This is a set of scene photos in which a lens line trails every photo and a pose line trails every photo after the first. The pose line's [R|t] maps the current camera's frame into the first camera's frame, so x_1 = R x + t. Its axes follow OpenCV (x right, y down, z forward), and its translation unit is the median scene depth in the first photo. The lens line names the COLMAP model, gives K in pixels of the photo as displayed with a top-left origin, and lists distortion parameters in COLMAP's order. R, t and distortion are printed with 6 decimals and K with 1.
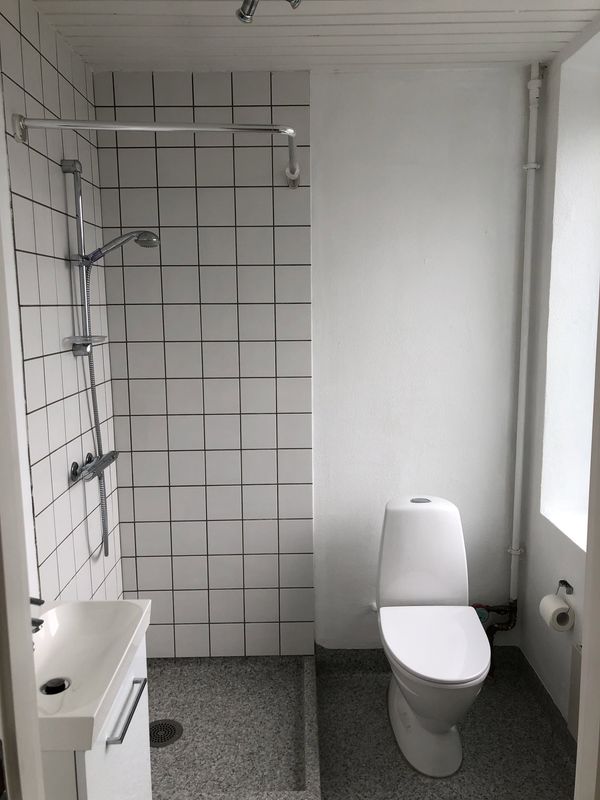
lens RADIAL K [[651.6, 0, 302.4], [0, 651.6, 400.9], [0, 0, 1]] dist [0.019399, -0.000674]
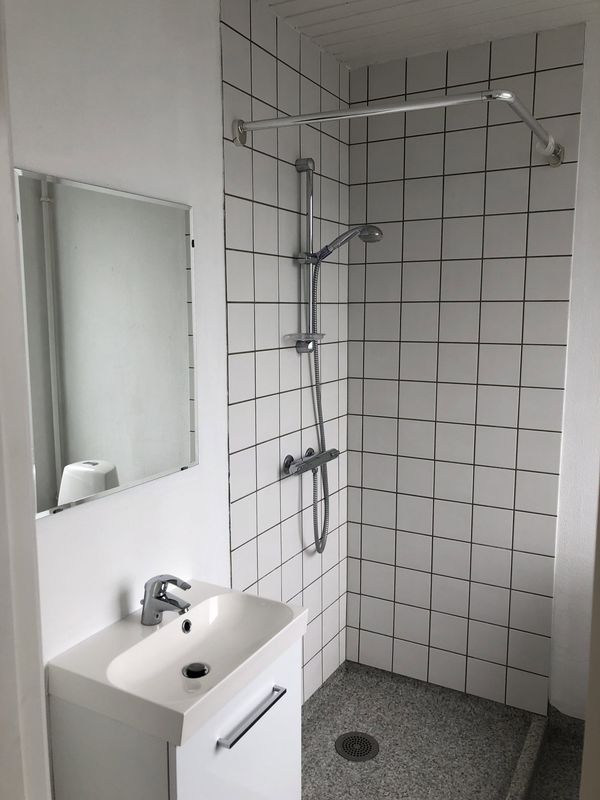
lens RADIAL K [[651.6, 0, 300.1], [0, 651.6, 399.7], [0, 0, 1]] dist [0.019399, -0.000674]
pose [[0.869506, 0.079401, -0.487499, 0.140545], [-0.080329, 0.996586, 0.019043, -0.013277], [0.487347, 0.022602, 0.872916, 0.105493]]
